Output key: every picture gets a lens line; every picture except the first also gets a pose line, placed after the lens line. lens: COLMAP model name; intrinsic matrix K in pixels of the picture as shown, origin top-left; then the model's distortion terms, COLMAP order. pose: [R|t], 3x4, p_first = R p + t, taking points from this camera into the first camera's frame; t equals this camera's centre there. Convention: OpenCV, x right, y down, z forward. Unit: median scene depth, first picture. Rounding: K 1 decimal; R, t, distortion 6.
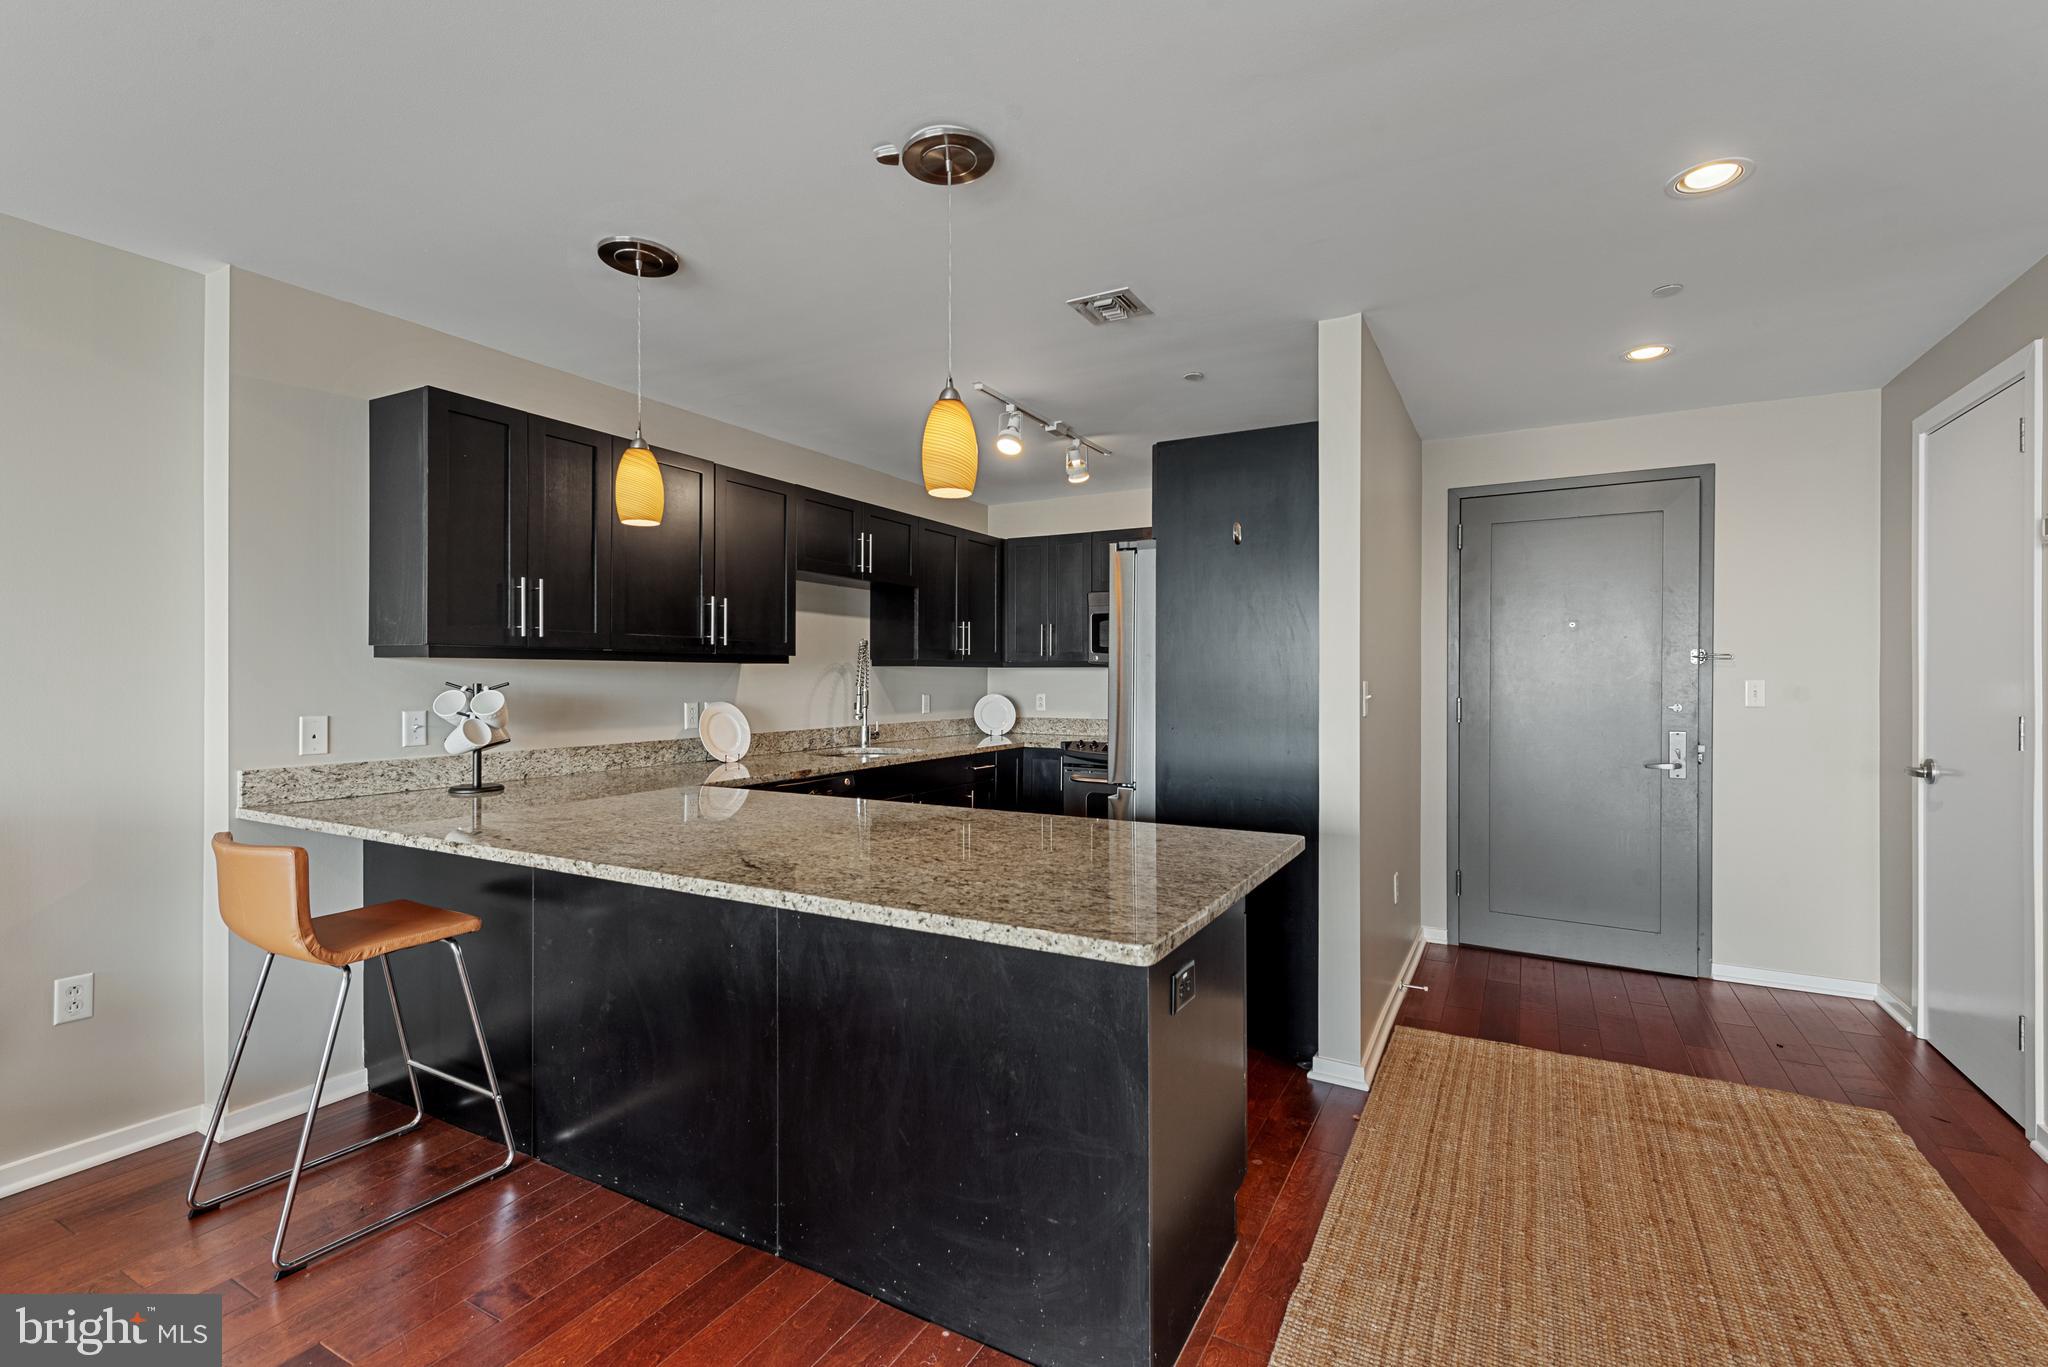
lens RADIAL K [[903.6, 0, 1035.0], [0, 903.6, 677.5], [0, 0, 1]] dist [0.017110, -0.005747]
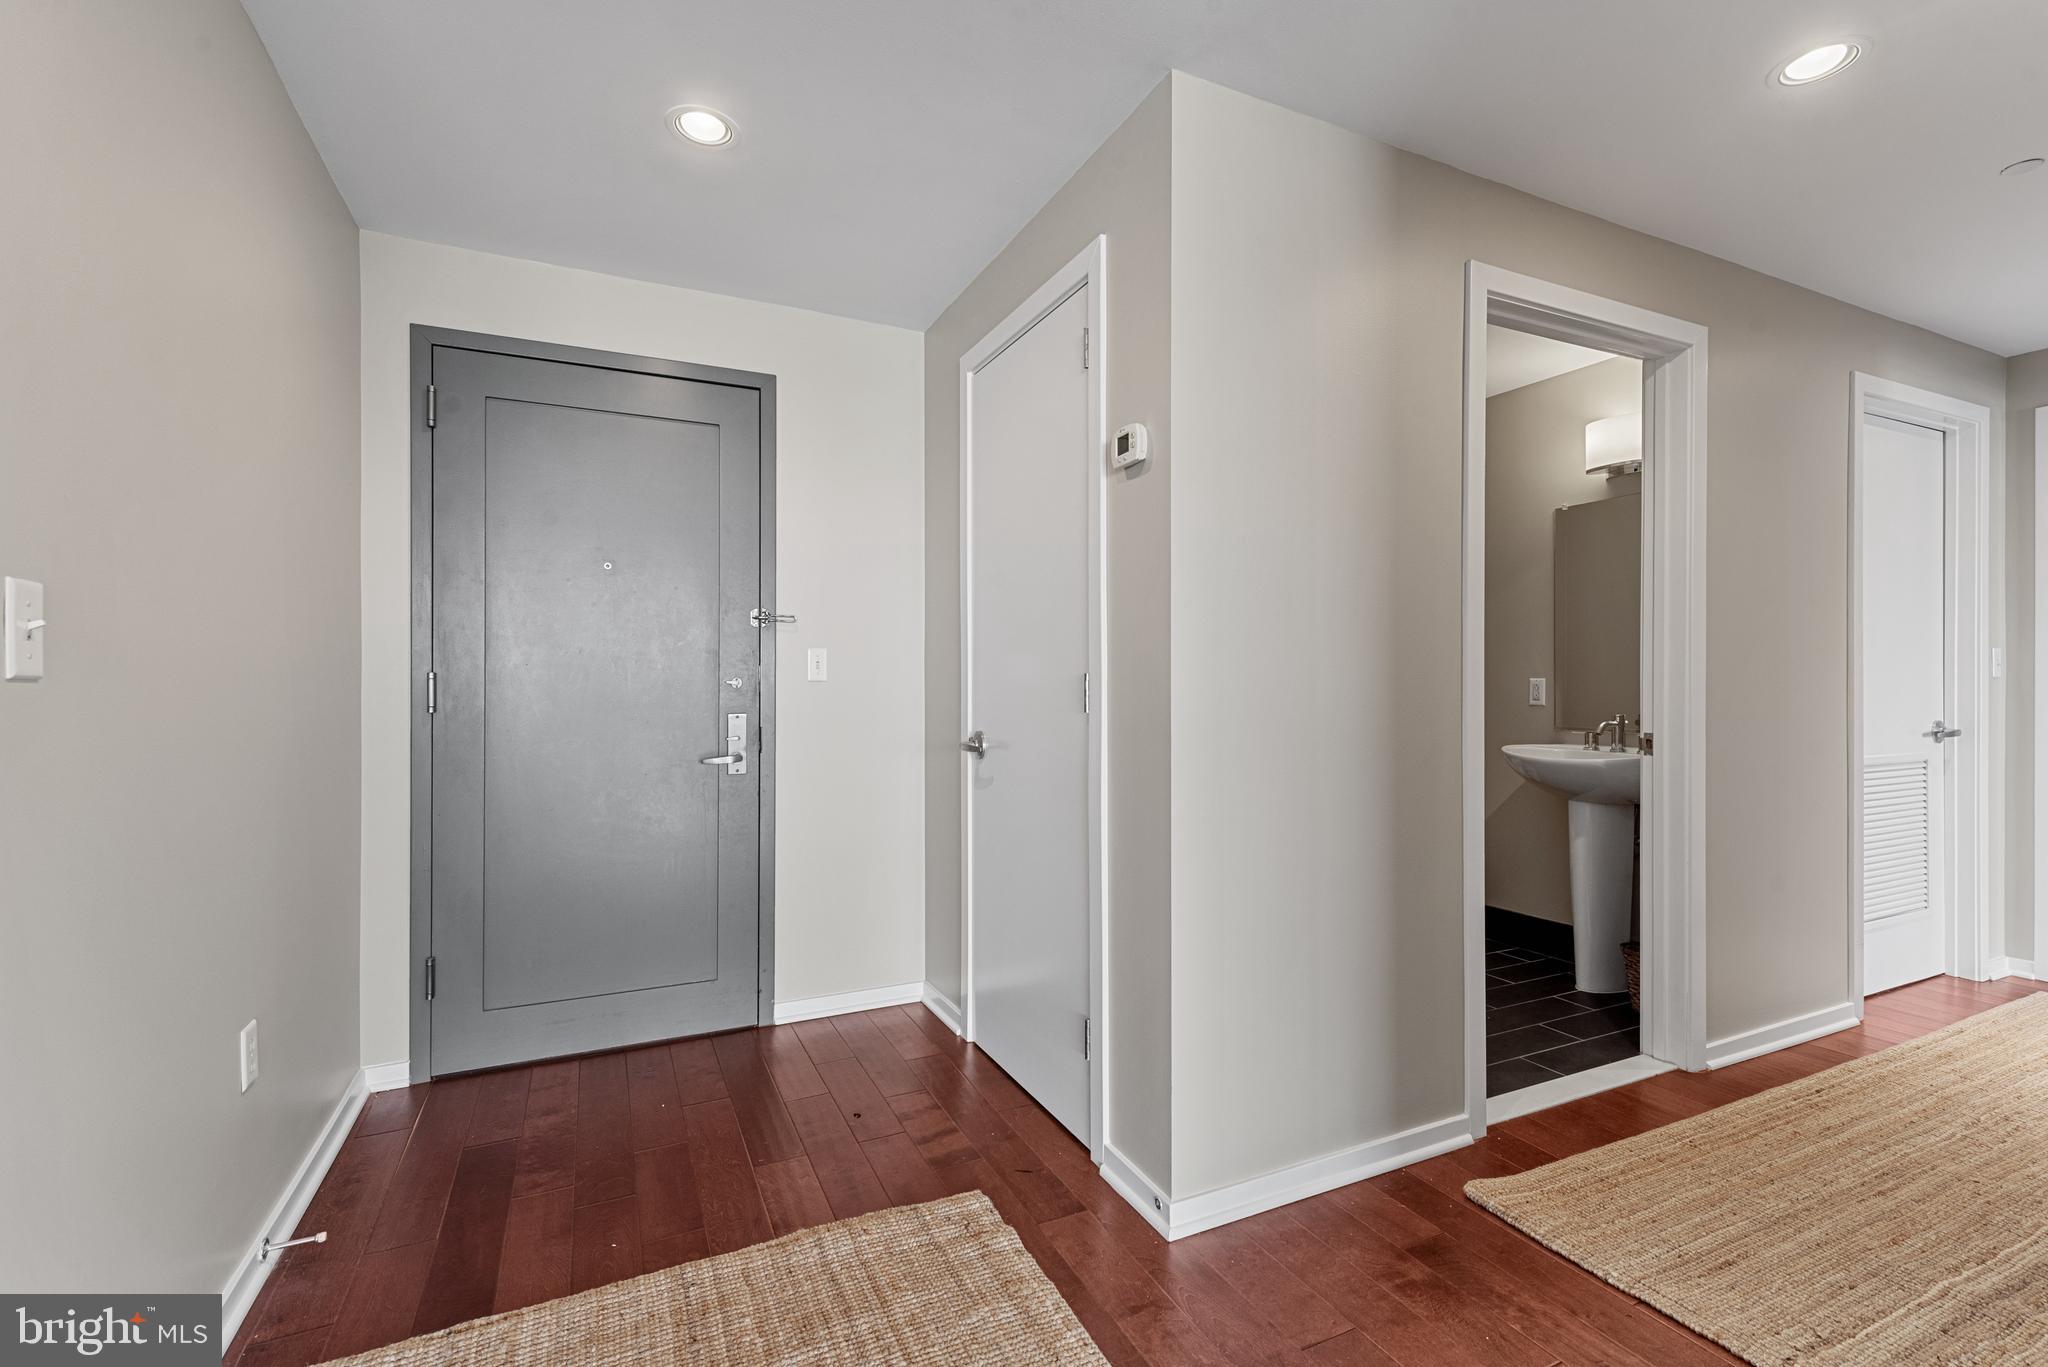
lens RADIAL K [[903.6, 0, 1030.7], [0, 903.6, 680.4], [0, 0, 1]] dist [0.017110, -0.005747]
pose [[0.582585, -0.000056, 0.812770, 0.229726], [0.002936, 0.999994, -0.002035, 0.033480], [-0.812765, 0.003571, 0.582581, 0.354466]]
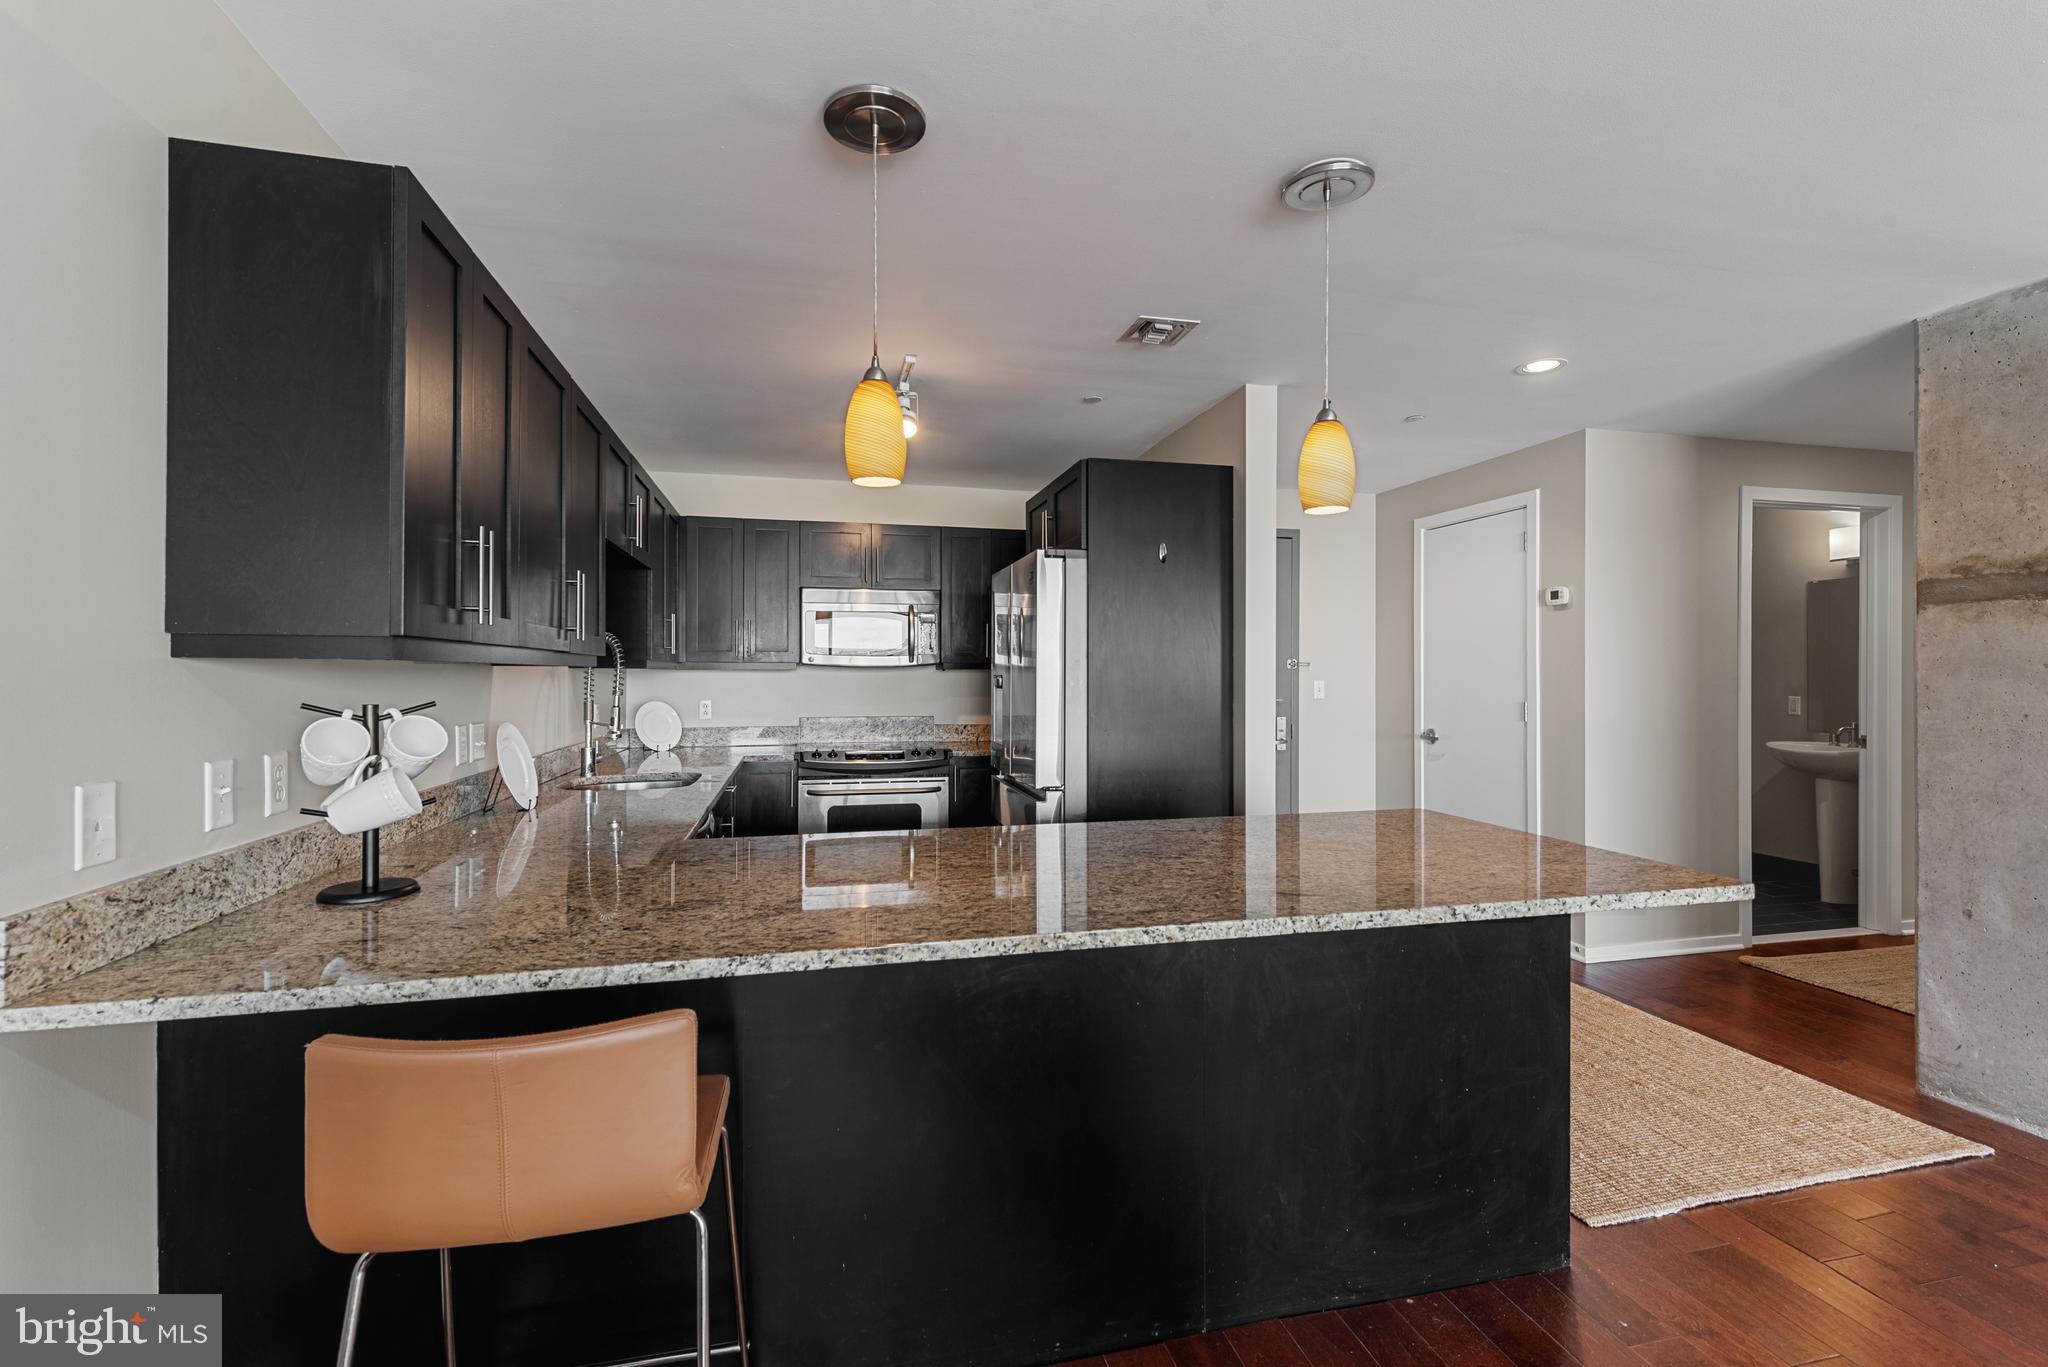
lens RADIAL K [[903.6, 0, 1031.7], [0, 903.6, 673.2], [0, 0, 1]] dist [0.017110, -0.005747]
pose [[0.737618, -0.001325, 0.675217, -0.521380], [0.002446, 0.999997, -0.000710, -0.008459], [-0.675213, 0.002175, 0.737619, 0.230187]]
